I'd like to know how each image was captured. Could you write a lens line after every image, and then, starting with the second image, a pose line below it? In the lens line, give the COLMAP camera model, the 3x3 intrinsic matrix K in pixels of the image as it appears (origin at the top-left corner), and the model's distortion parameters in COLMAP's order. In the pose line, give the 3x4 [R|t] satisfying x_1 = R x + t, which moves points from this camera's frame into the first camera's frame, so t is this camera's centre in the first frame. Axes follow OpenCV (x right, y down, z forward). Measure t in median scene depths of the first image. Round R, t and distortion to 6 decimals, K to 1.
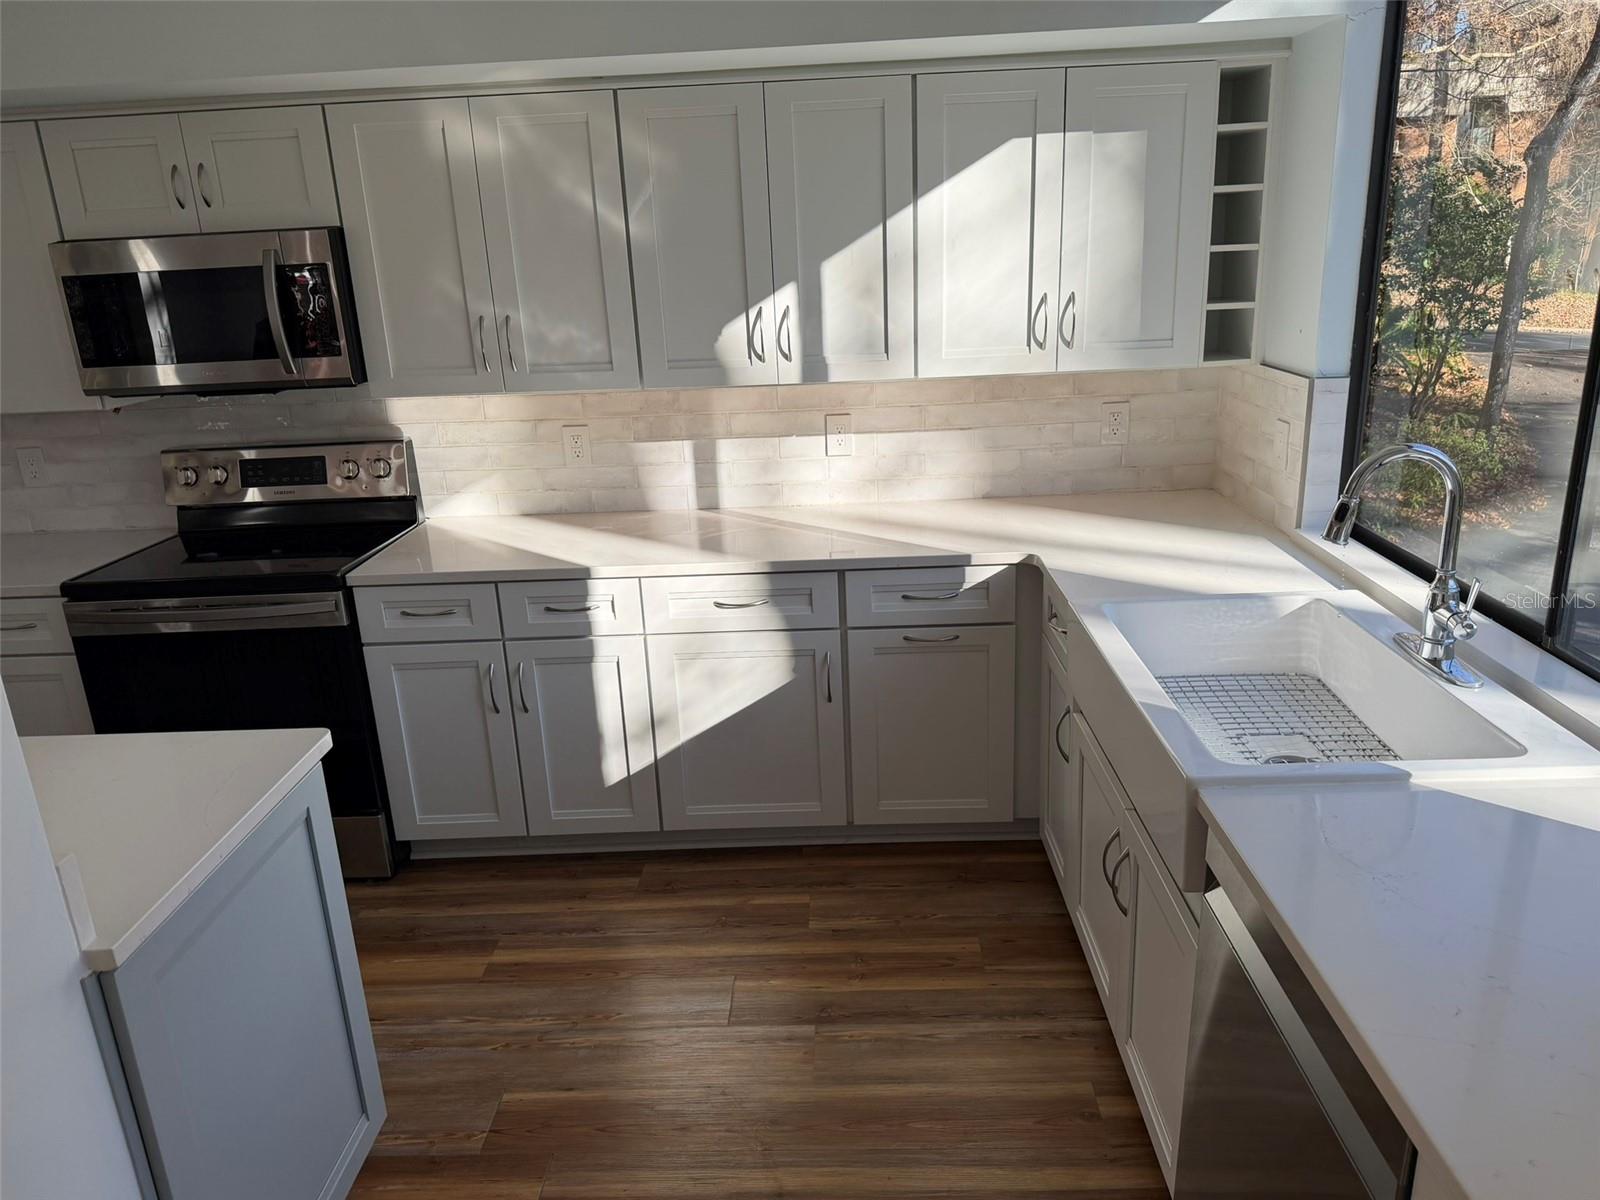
lens RADIAL K [[1118.8, 0, 808.4], [0, 1118.8, 607.0], [0, 0, 1]] dist [0.042782, -0.063689]
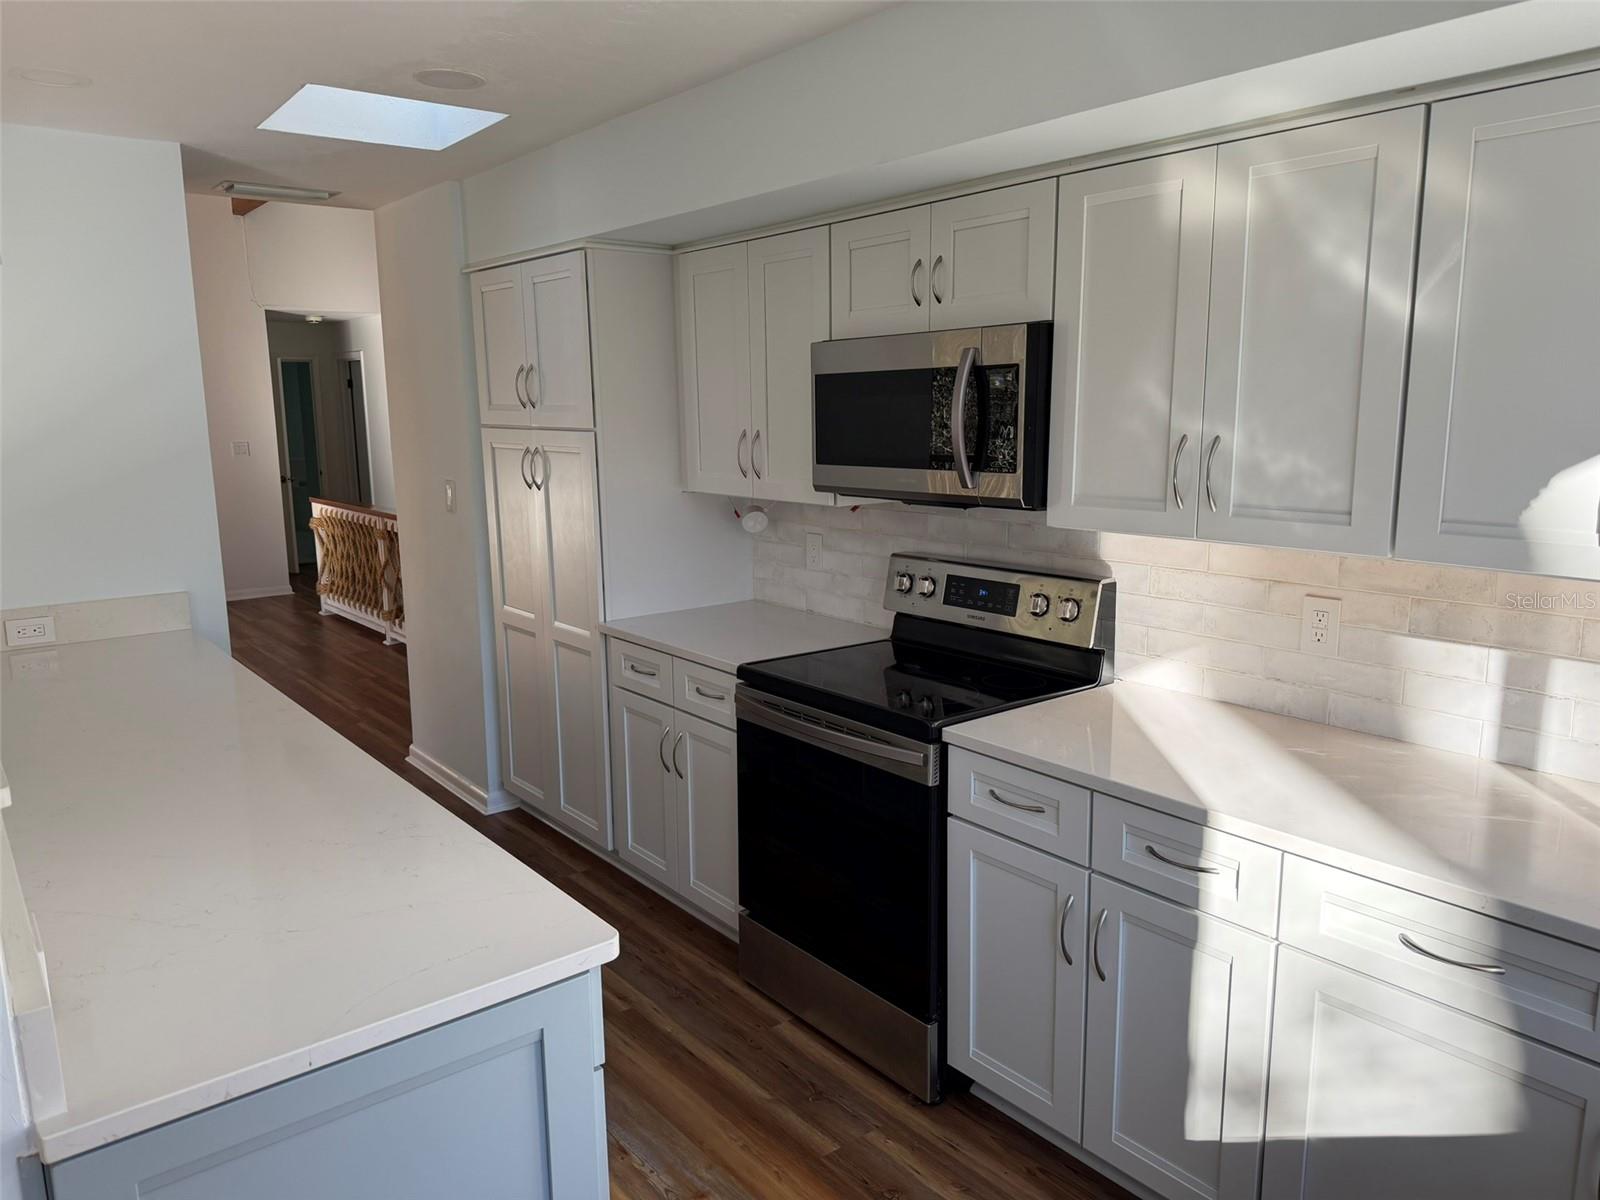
lens RADIAL K [[1114.1, 0, 800.0], [0, 1114.1, 600.0], [0, 0, 1]] dist [0.085766, -0.118847]
pose [[0.650551, 0.165748, -0.741155, 0.111676], [-0.248238, 0.968698, -0.001257, -0.089314], [0.717747, 0.184800, 0.671333, 0.340444]]
